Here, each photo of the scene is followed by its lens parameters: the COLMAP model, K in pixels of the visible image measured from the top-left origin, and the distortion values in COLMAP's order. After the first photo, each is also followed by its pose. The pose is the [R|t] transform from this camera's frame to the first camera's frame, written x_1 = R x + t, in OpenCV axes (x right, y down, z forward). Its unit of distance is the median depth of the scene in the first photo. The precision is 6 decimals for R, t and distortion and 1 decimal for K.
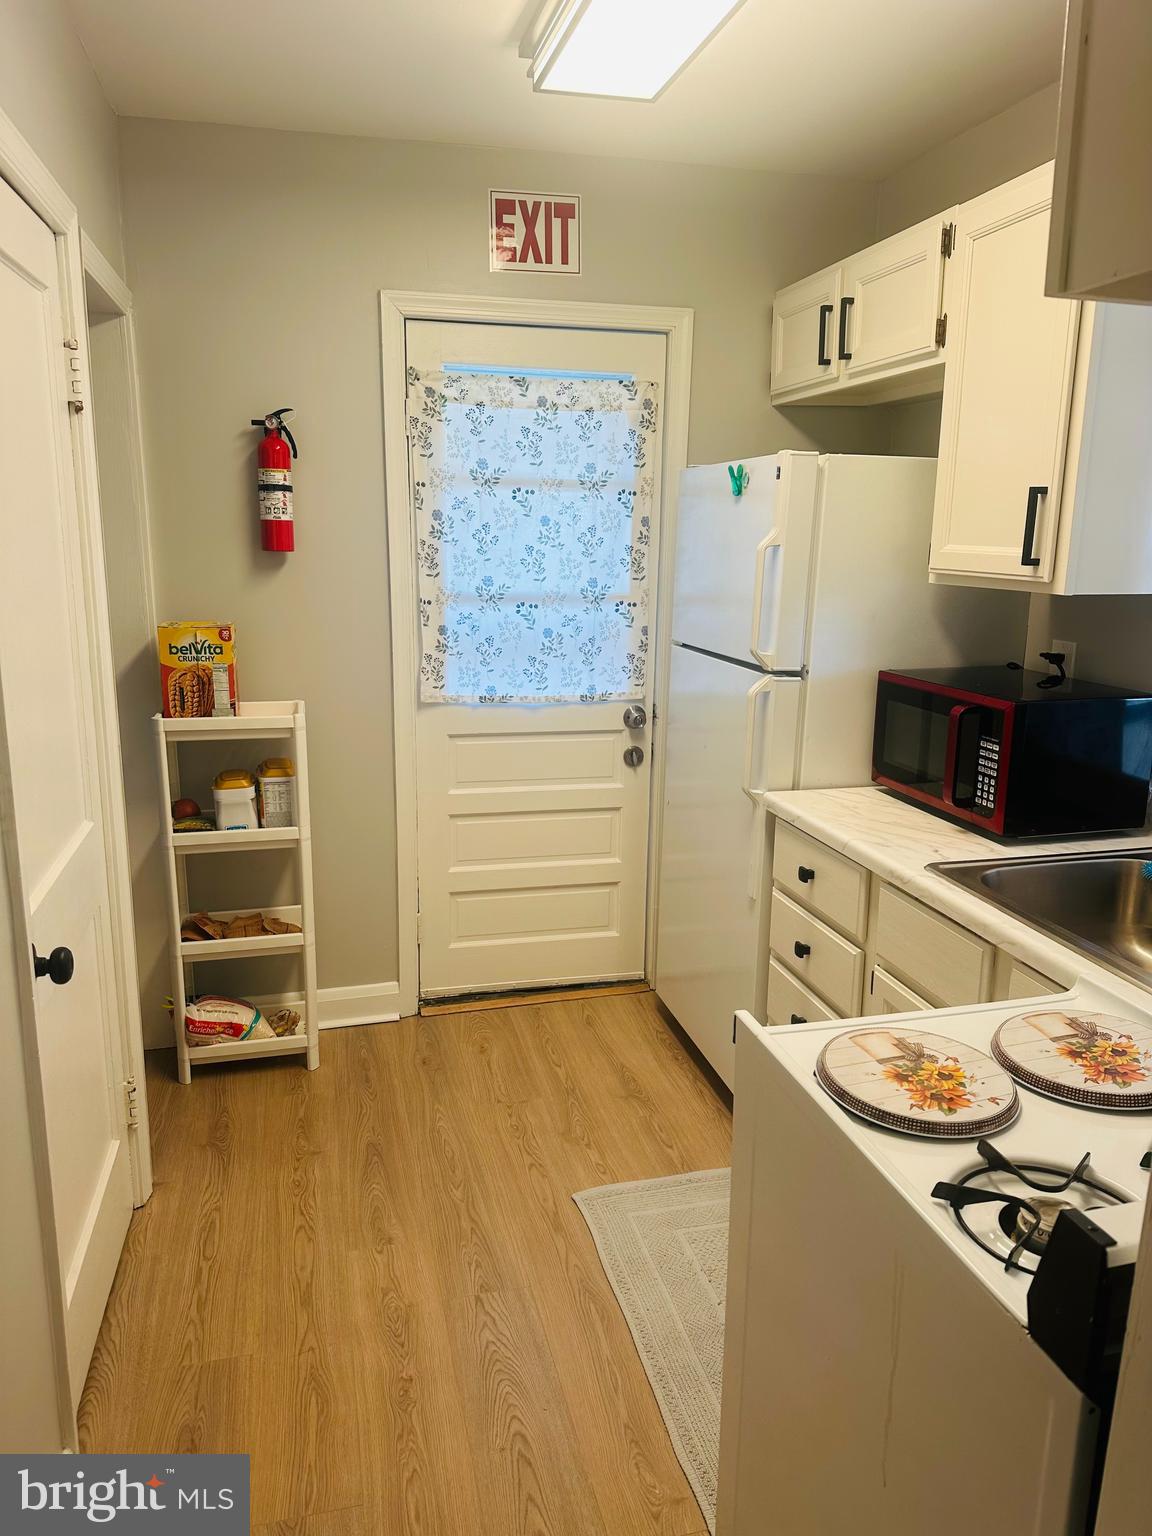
lens RADIAL K [[1073.1, 0, 595.1], [0, 1073.1, 778.7], [0, 0, 1]] dist [0.139822, -0.192236]
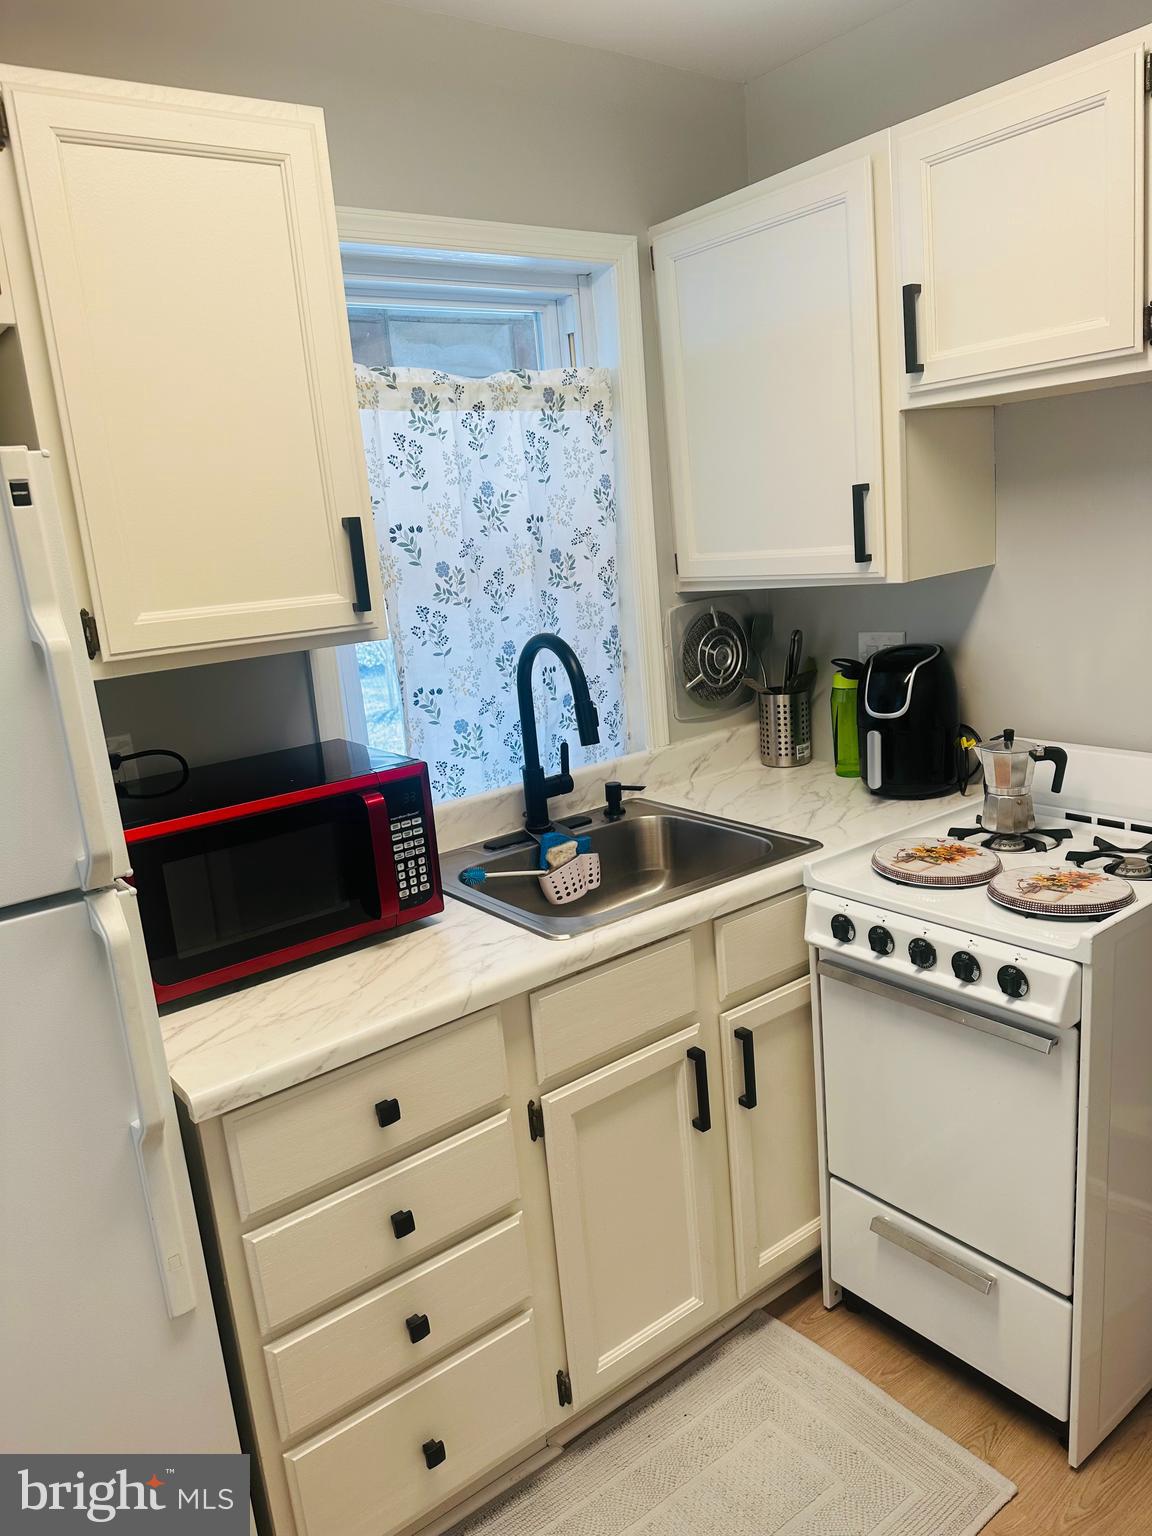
lens RADIAL K [[1072.8, 0, 555.7], [0, 1072.8, 763.3], [0, 0, 1]] dist [0.186997, -0.388856]
pose [[-0.381038, -0.178938, 0.907078, -0.426296], [0.281941, 0.911874, 0.298320, -0.287599], [-0.880522, 0.369414, -0.297008, 1.123784]]
